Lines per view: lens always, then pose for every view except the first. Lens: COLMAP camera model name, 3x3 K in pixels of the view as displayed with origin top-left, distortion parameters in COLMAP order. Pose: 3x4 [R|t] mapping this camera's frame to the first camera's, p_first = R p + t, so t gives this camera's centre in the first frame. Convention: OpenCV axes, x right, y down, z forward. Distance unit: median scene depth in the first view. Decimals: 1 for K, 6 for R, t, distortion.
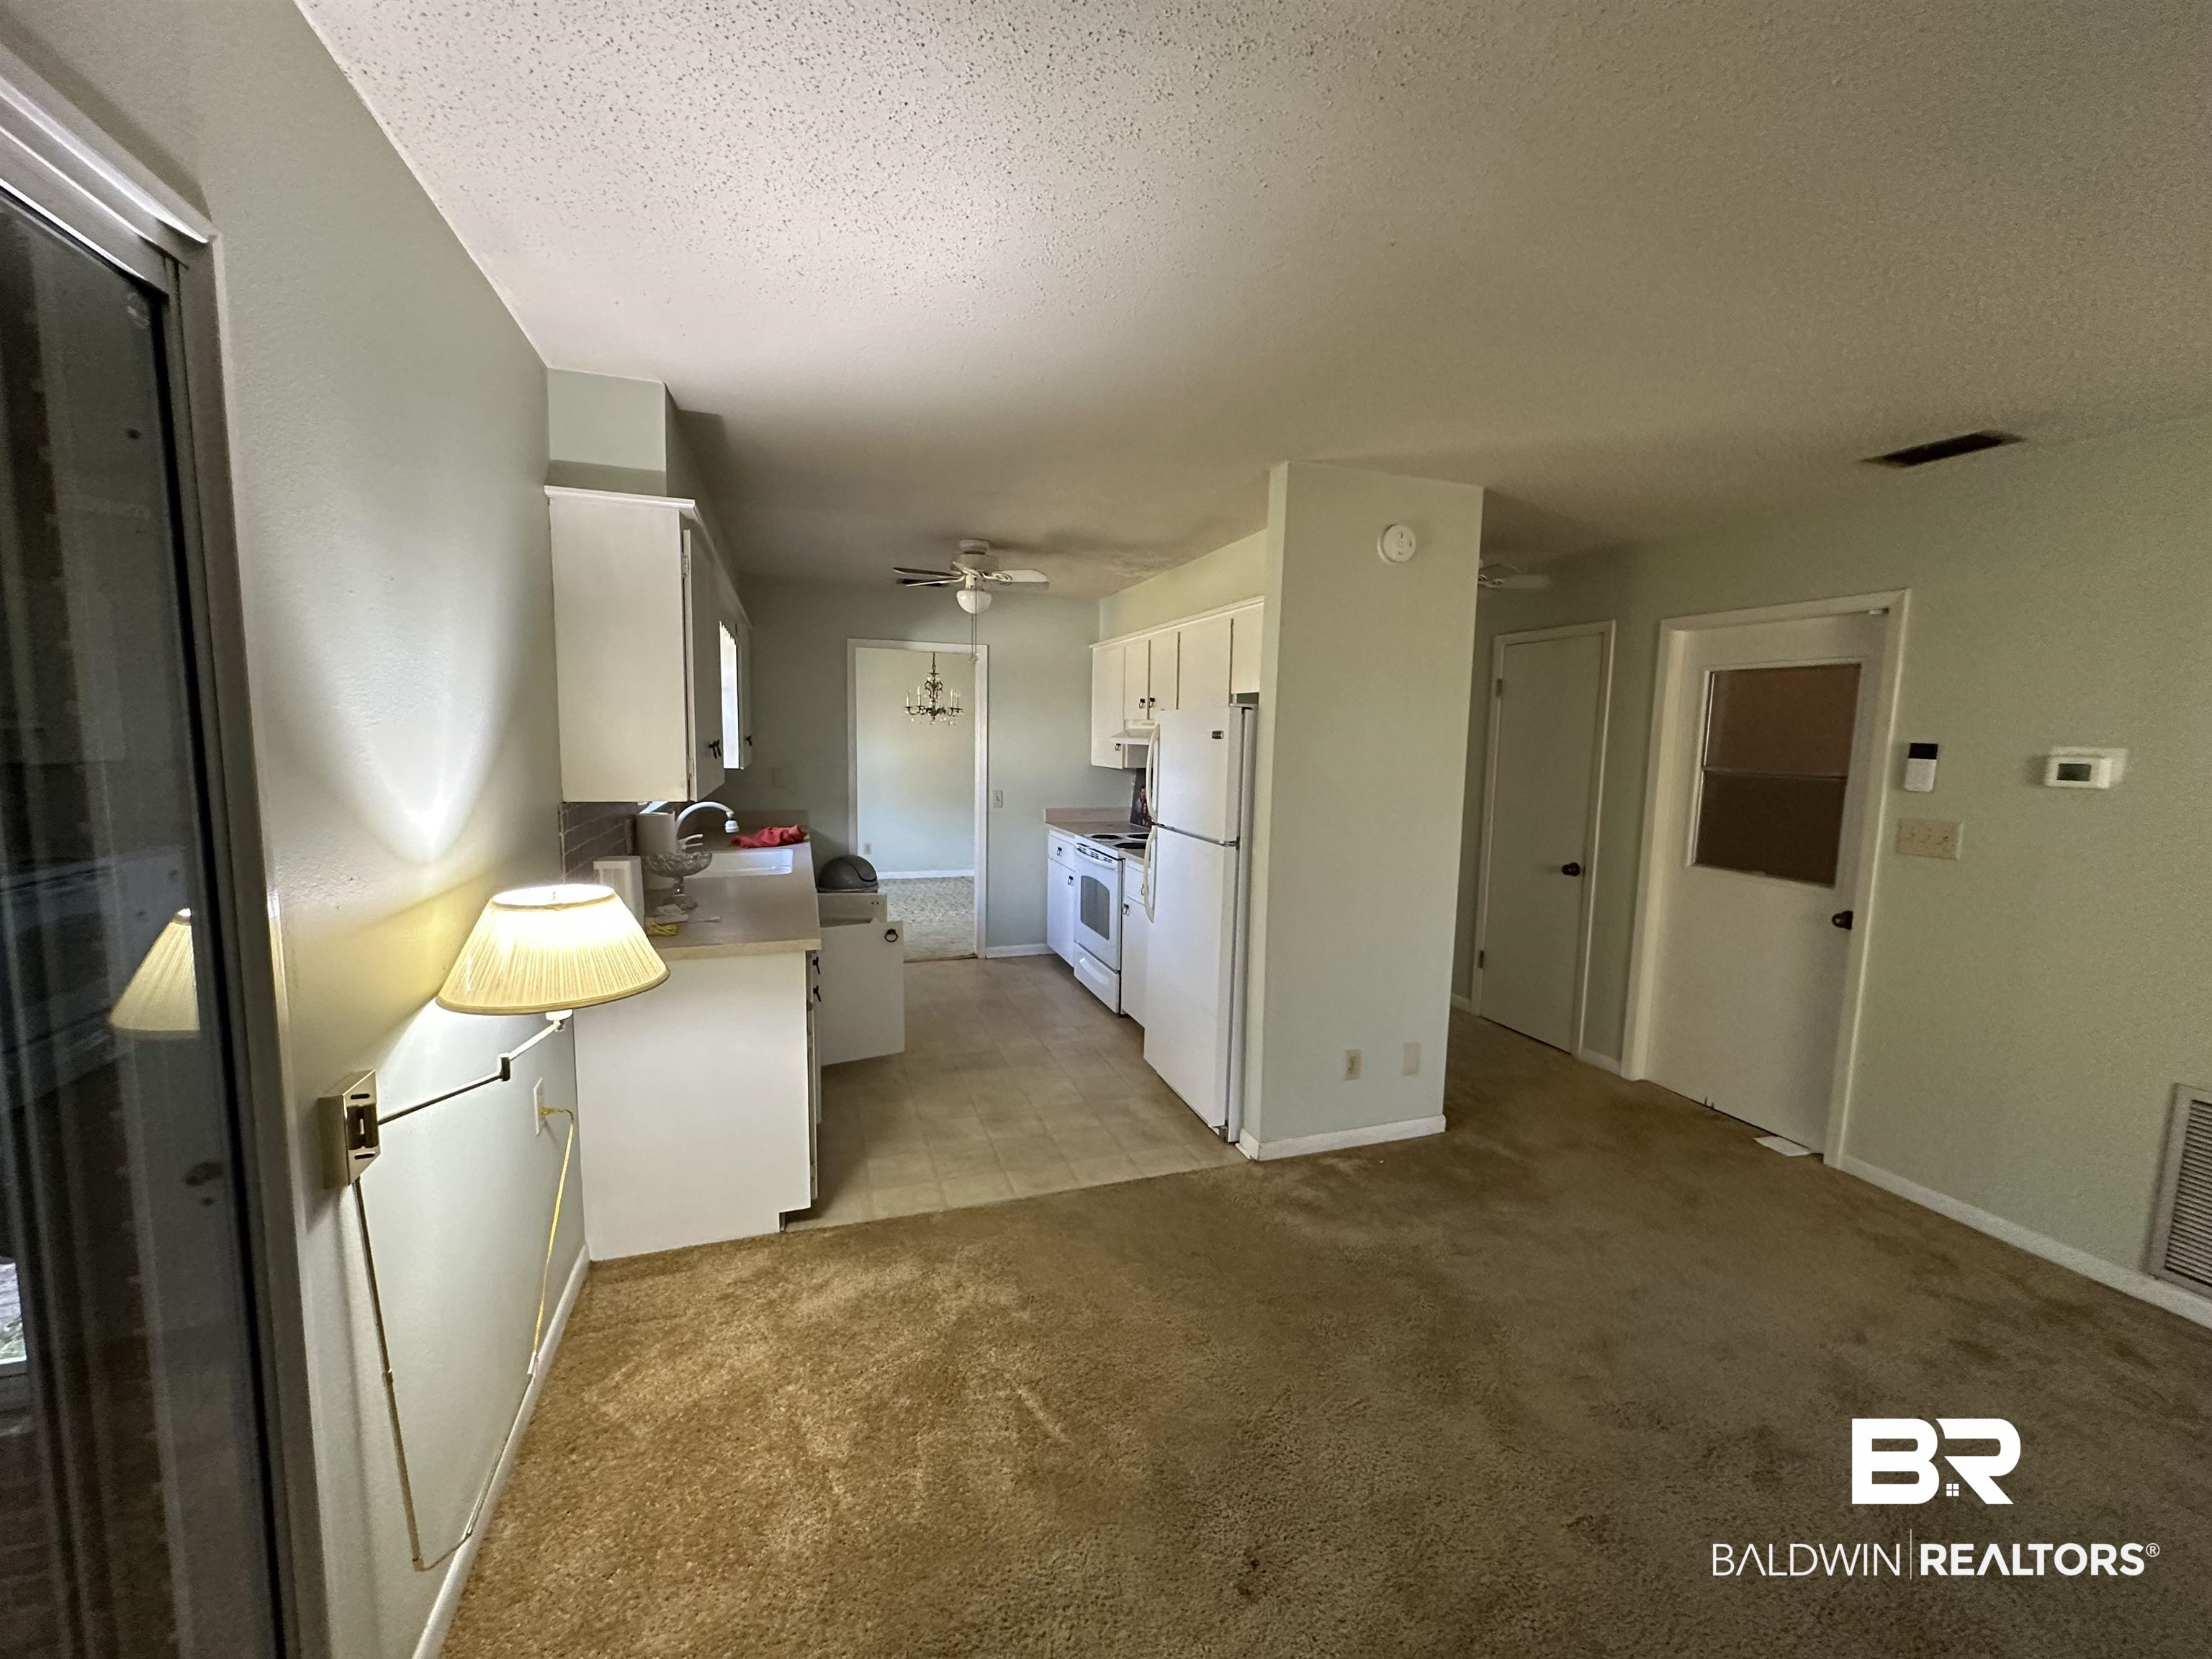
lens RADIAL K [[889.0, 0, 1098.9], [0, 889.0, 830.9], [0, 0, 1]] dist [-0.003919, 0.001681]
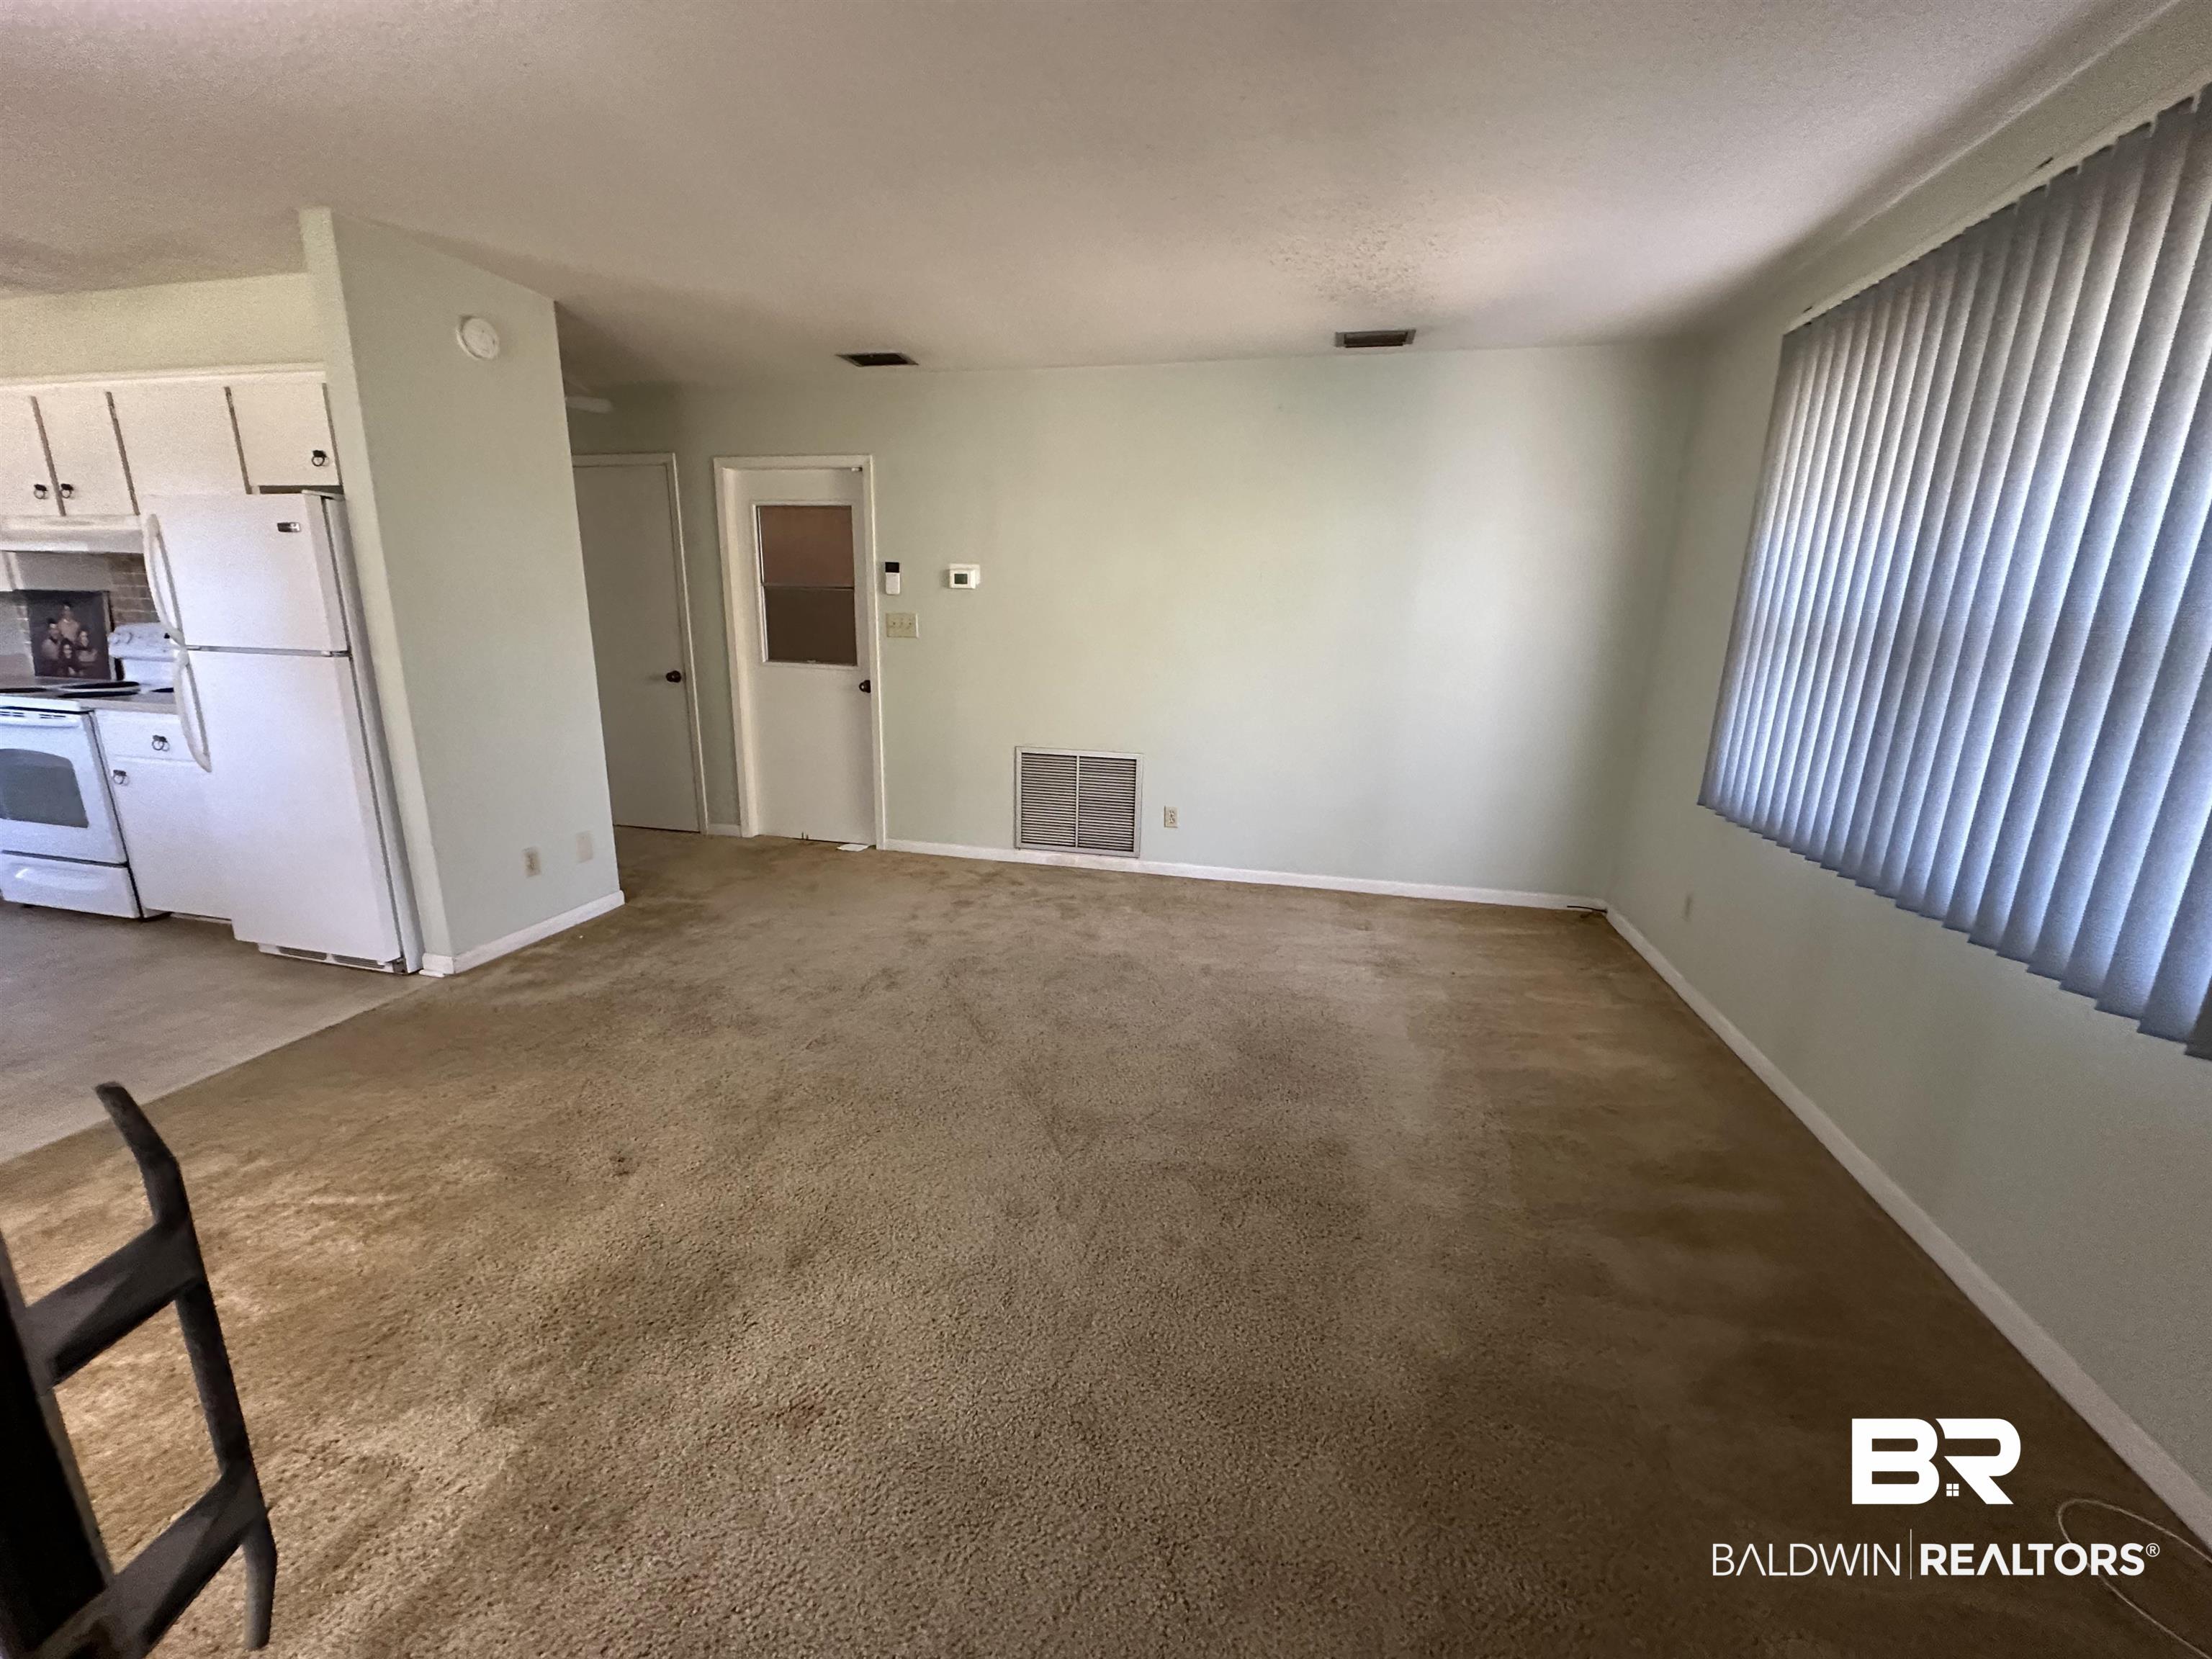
lens RADIAL K [[889.0, 0, 1109.3], [0, 889.0, 836.6], [0, 0, 1]] dist [-0.003919, 0.001681]
pose [[0.533254, -0.214376, 0.818342, -0.217939], [0.079608, 0.975782, 0.203745, 0.075405], [-0.842201, -0.043502, 0.537406, -0.158402]]
